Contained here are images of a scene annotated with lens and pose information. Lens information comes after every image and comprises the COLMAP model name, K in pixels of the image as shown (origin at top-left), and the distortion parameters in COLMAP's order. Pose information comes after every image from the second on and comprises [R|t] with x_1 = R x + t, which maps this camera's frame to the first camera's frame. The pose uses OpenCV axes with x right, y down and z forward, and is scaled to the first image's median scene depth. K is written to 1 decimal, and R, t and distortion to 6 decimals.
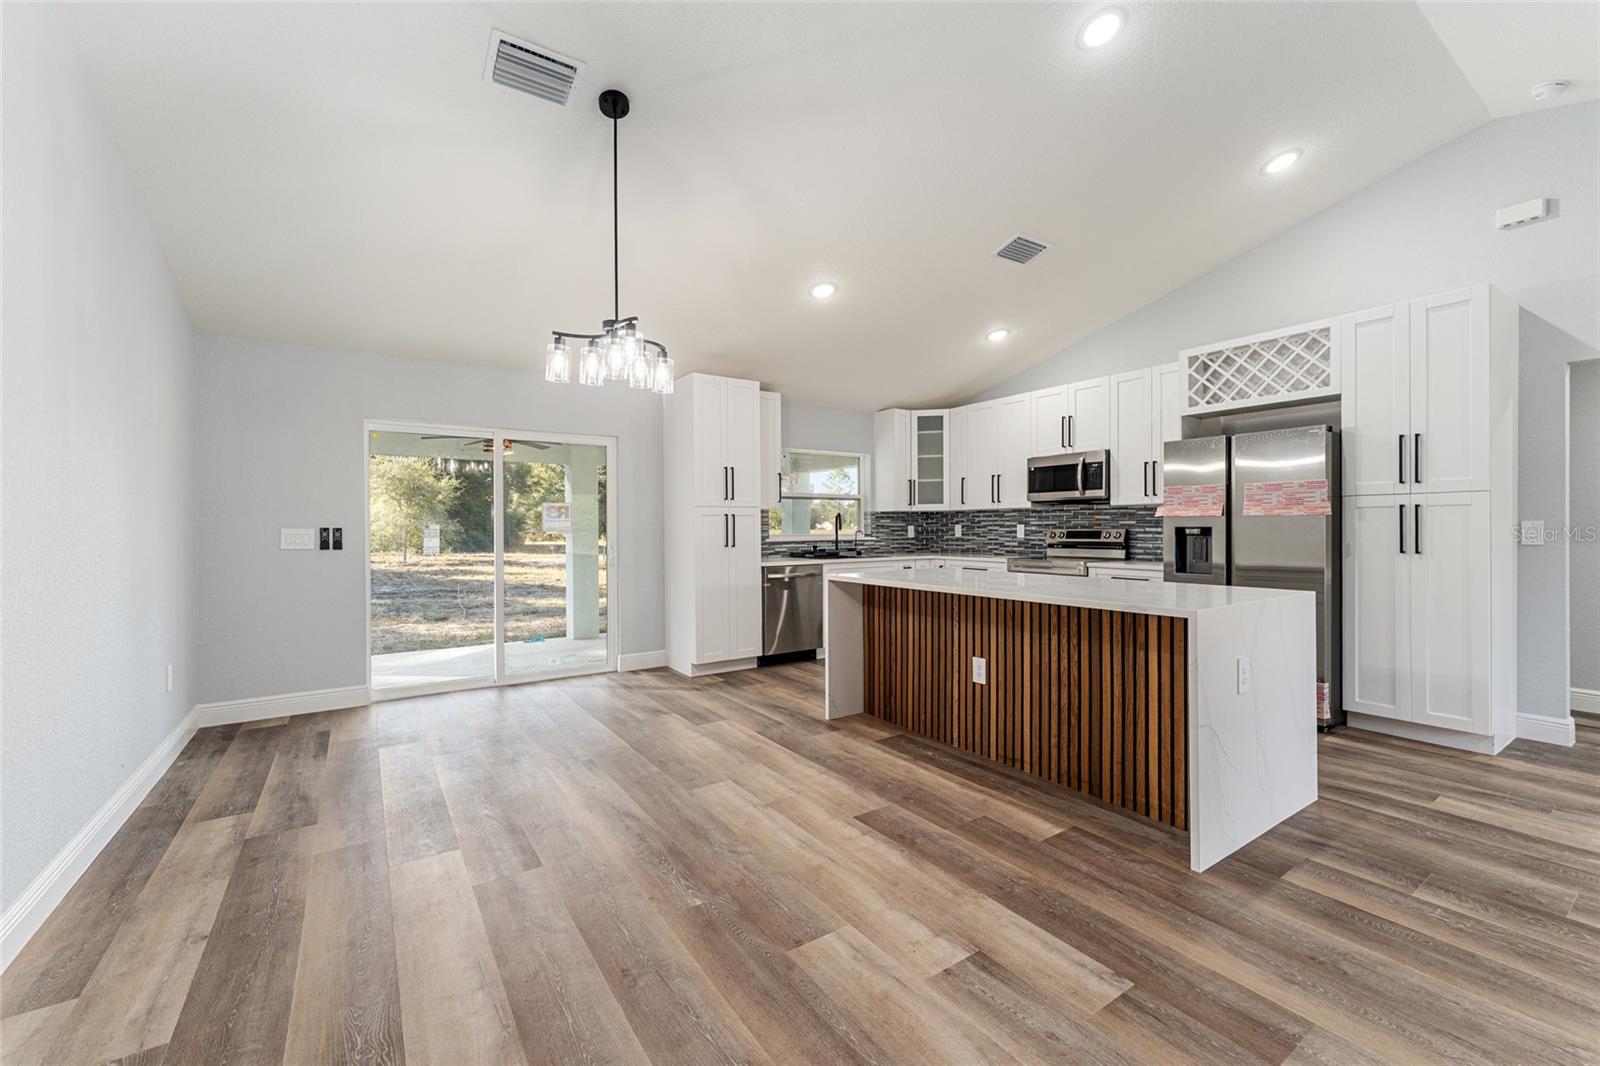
lens RADIAL K [[651.2, 0, 801.9], [0, 651.2, 531.5], [0, 0, 1]] dist [0.001146, -0.000423]
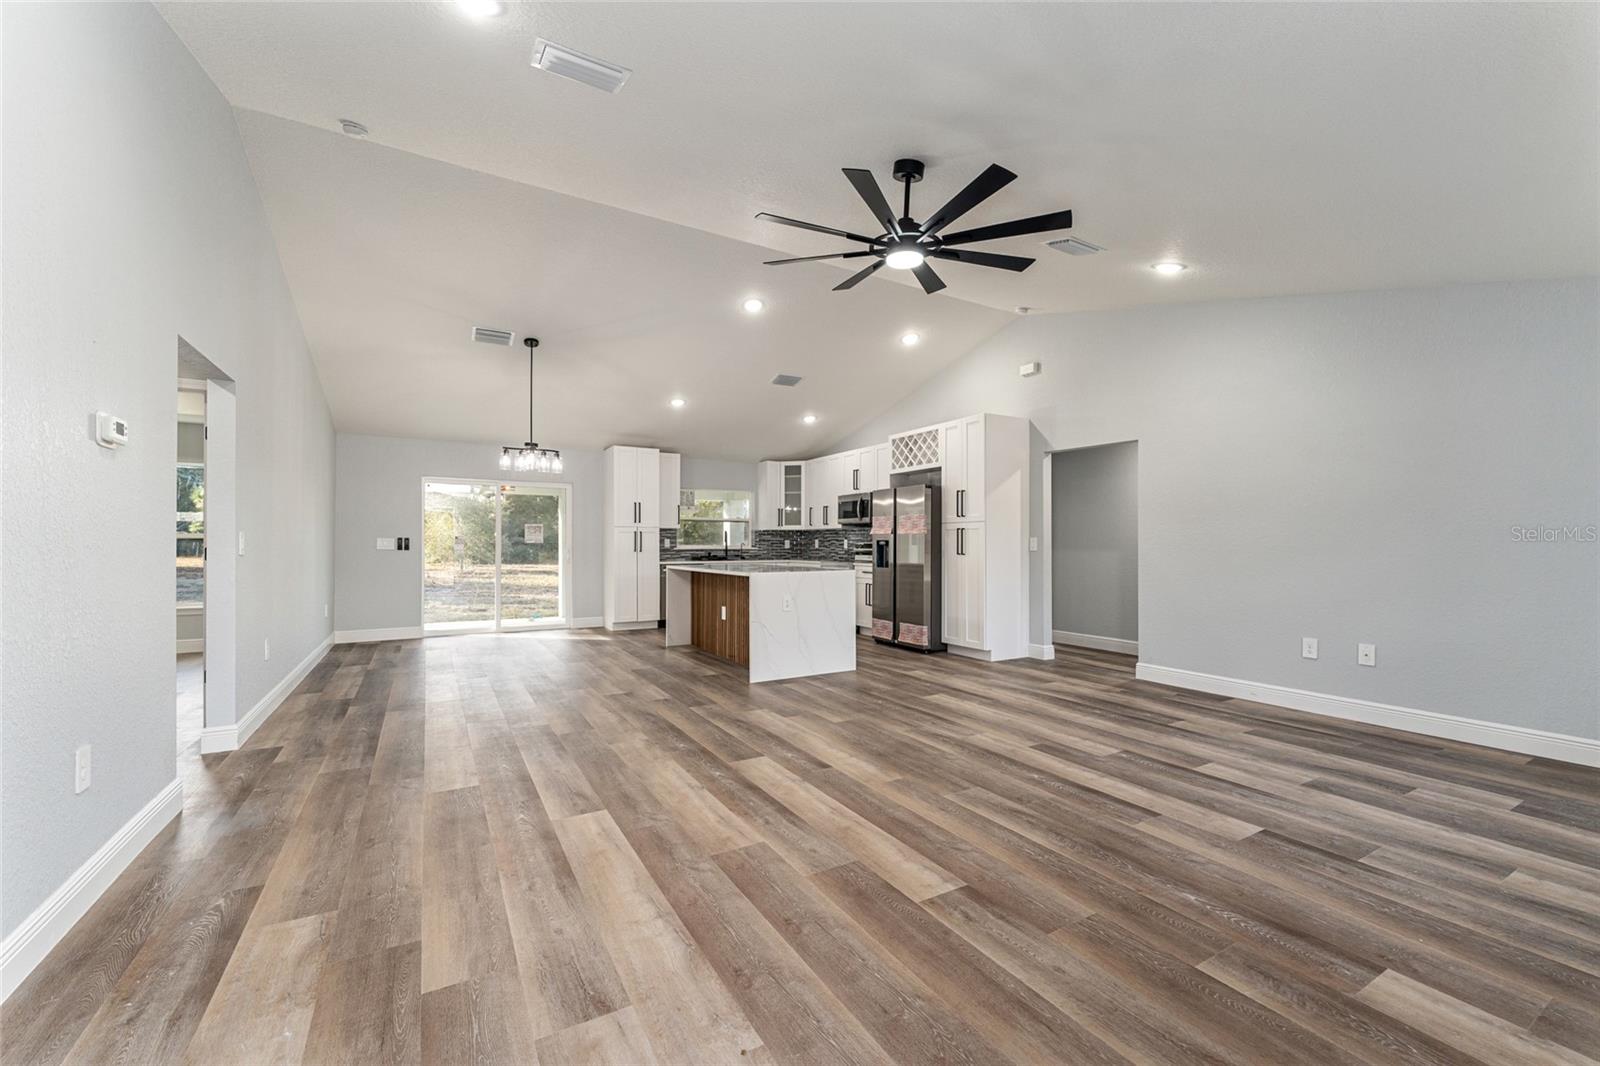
lens RADIAL K [[642.2, 0, 802.6], [0, 642.2, 538.3], [0, 0, 1]] dist [0.001034, -0.000500]
pose [[0.997800, 0.005747, -0.066042, 0.467874], [-0.006797, 0.999854, -0.015689, 0.014924], [0.065942, 0.016104, 0.997693, -0.659678]]
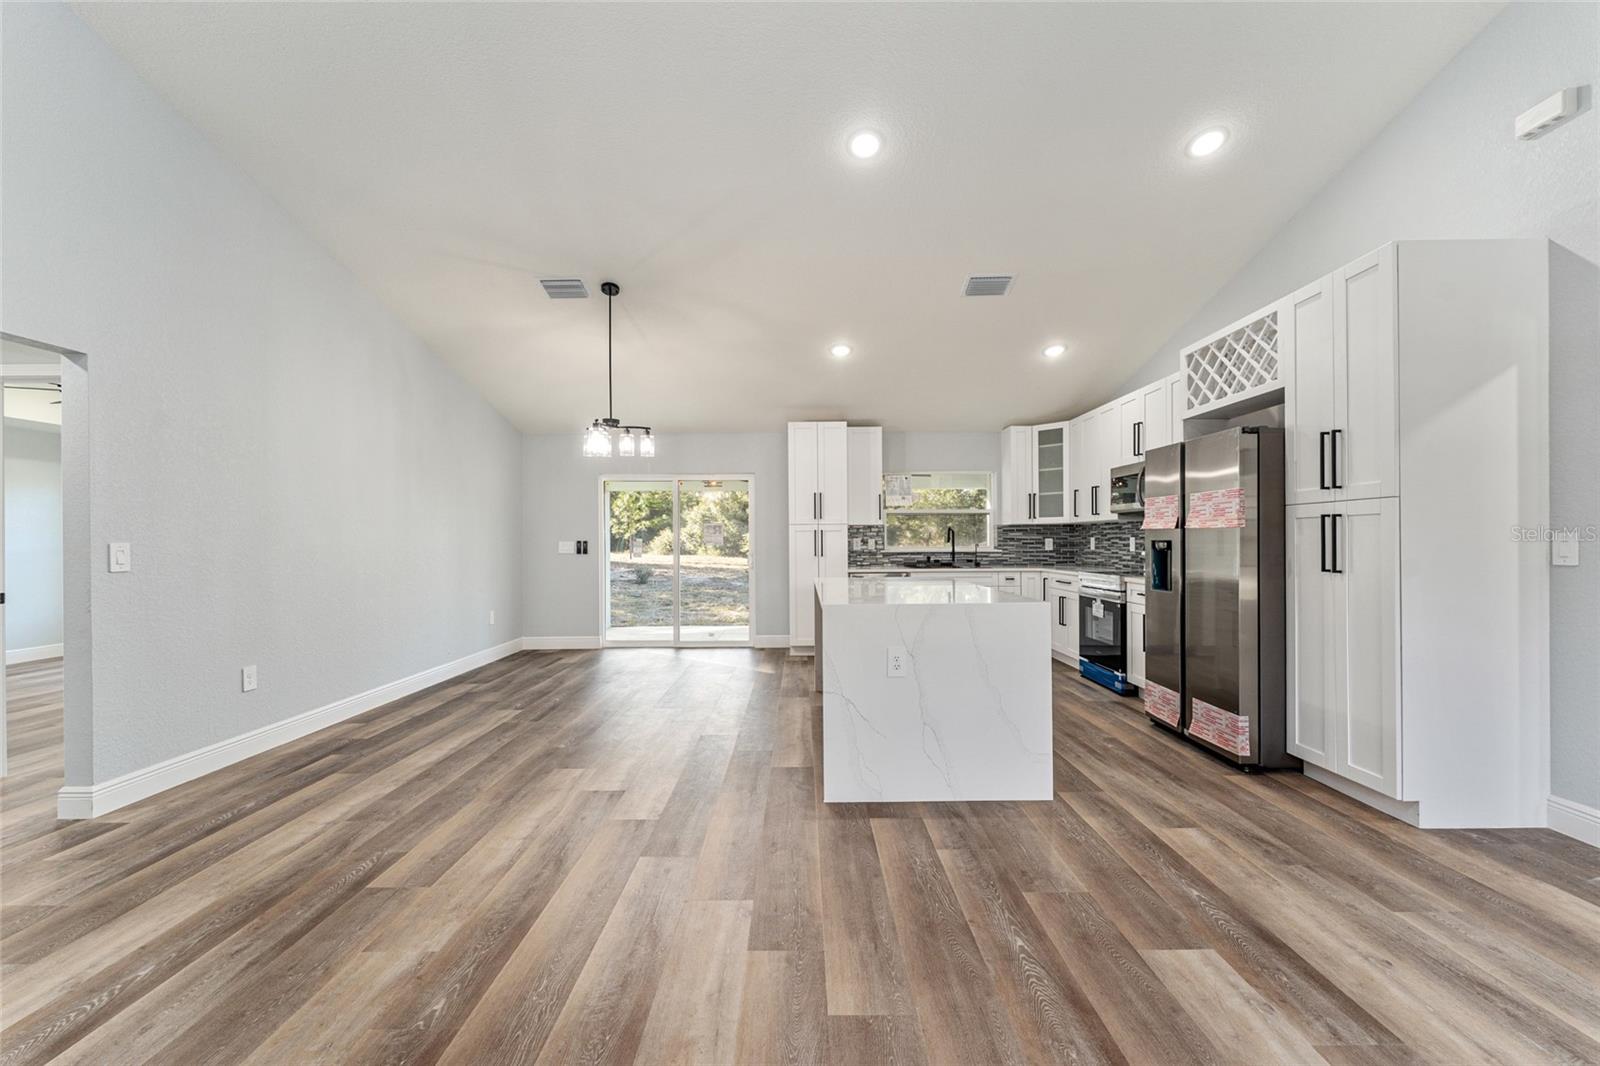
lens RADIAL K [[641.3, 0, 800.7], [0, 641.3, 540.1], [0, 0, 1]] dist [-0.000367, -0.000514]
pose [[0.827836, -0.000762, -0.560970, 0.642141], [-0.001846, 0.999990, -0.004083, -0.002450], [0.560968, 0.004416, 0.827826, -0.054202]]
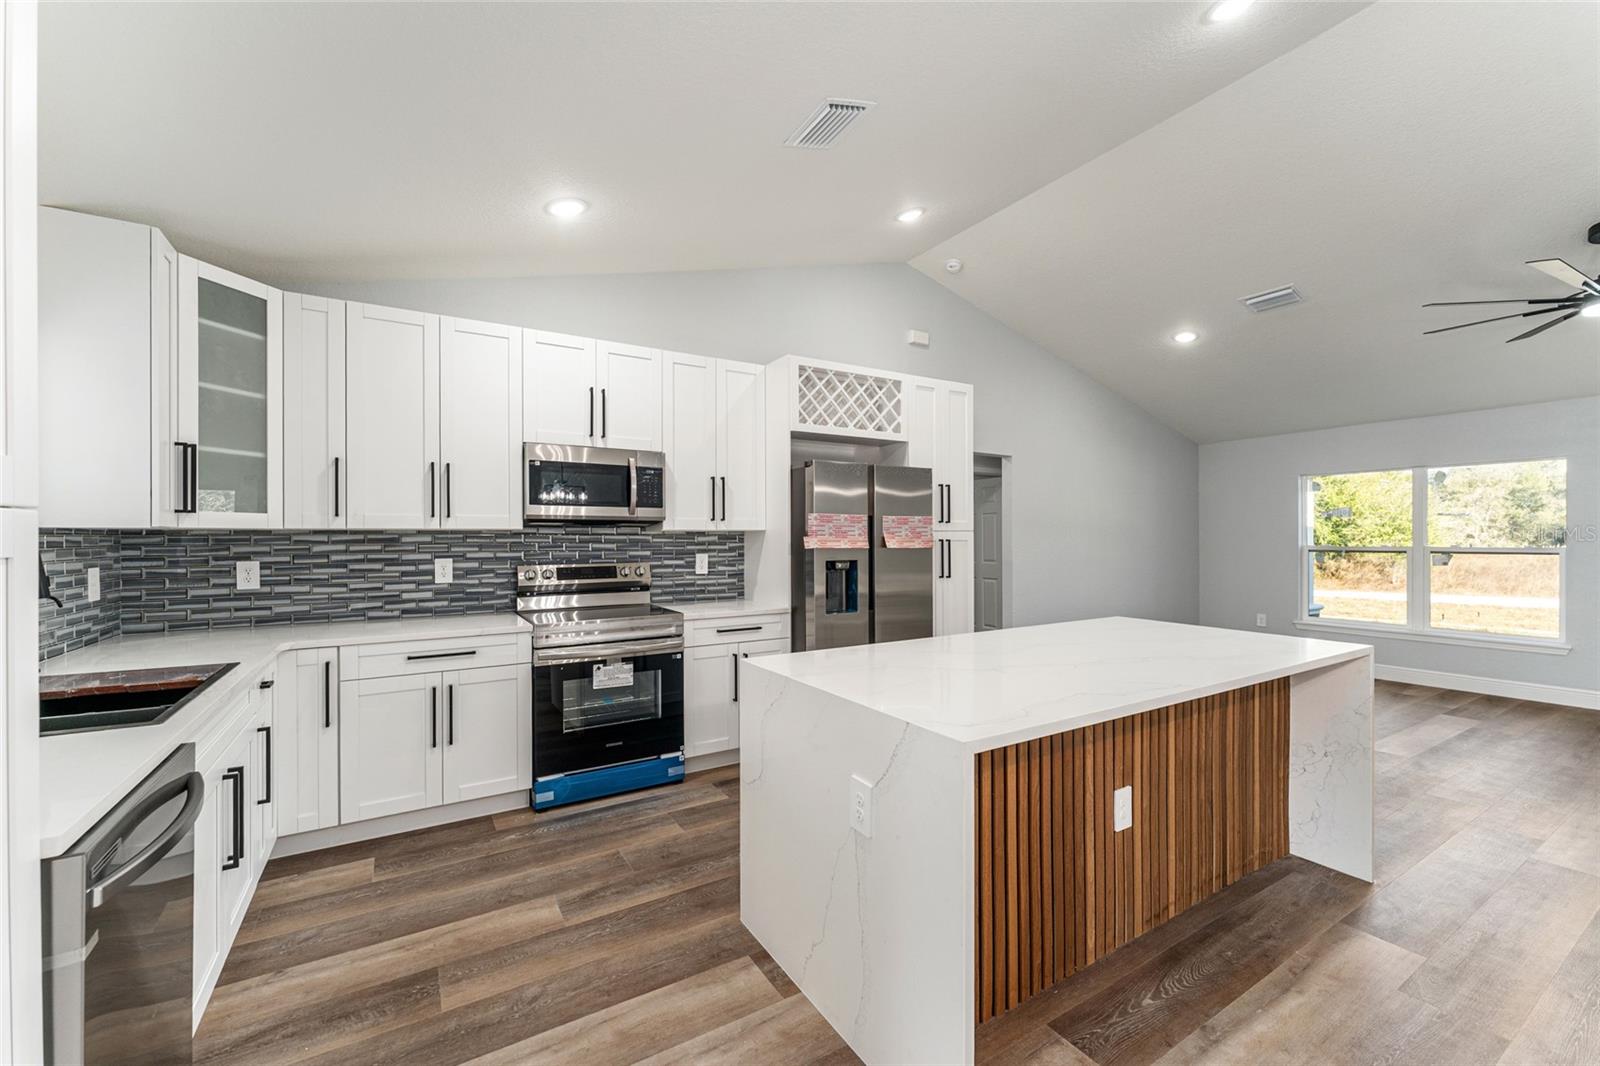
lens RADIAL K [[642.2, 0, 802.6], [0, 642.2, 538.3], [0, 0, 1]] dist [0.001034, -0.000500]
pose [[0.042627, 0.002068, 0.999089, -0.261669], [0.008165, 0.999964, -0.002418, -0.033279], [-0.999058, 0.008261, 0.042608, 0.948336]]
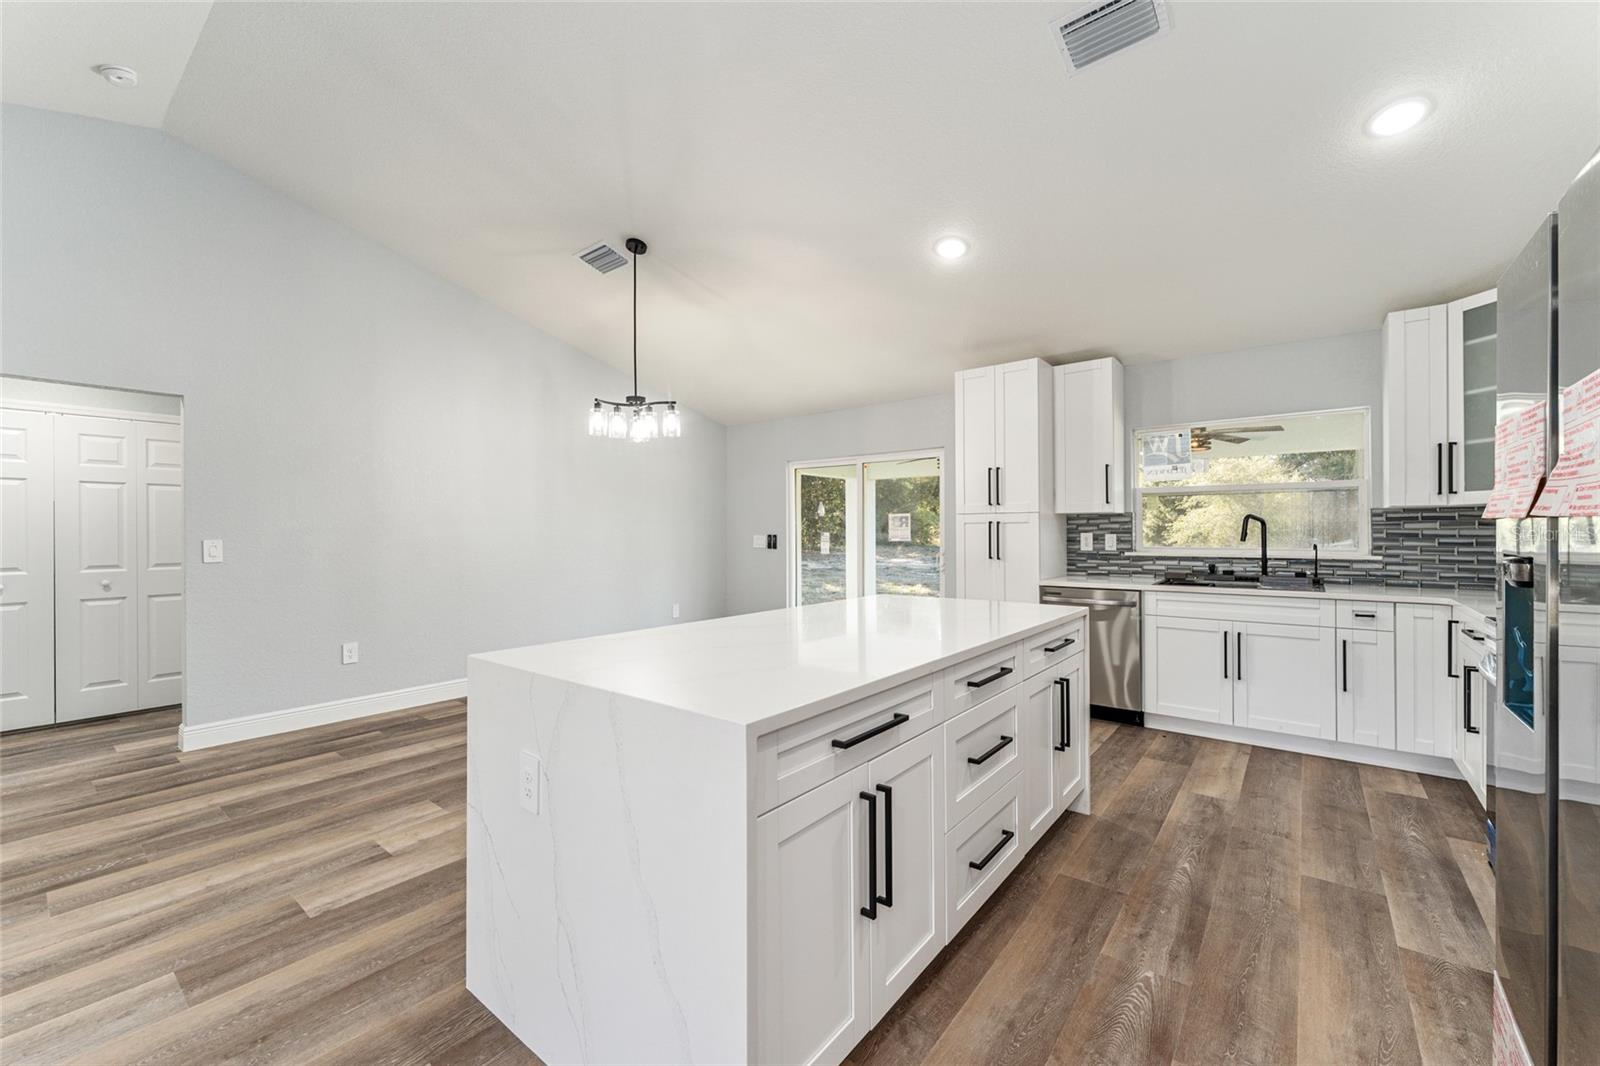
lens RADIAL K [[641.2, 0, 796.7], [0, 641.2, 530.6], [0, 0, 1]] dist [-0.000430, -0.000086]
pose [[0.297325, 0.001588, -0.954775, 0.725552], [-0.003804, 0.999993, 0.000479, -0.016134], [0.954769, 0.003490, 0.297329, 0.566219]]
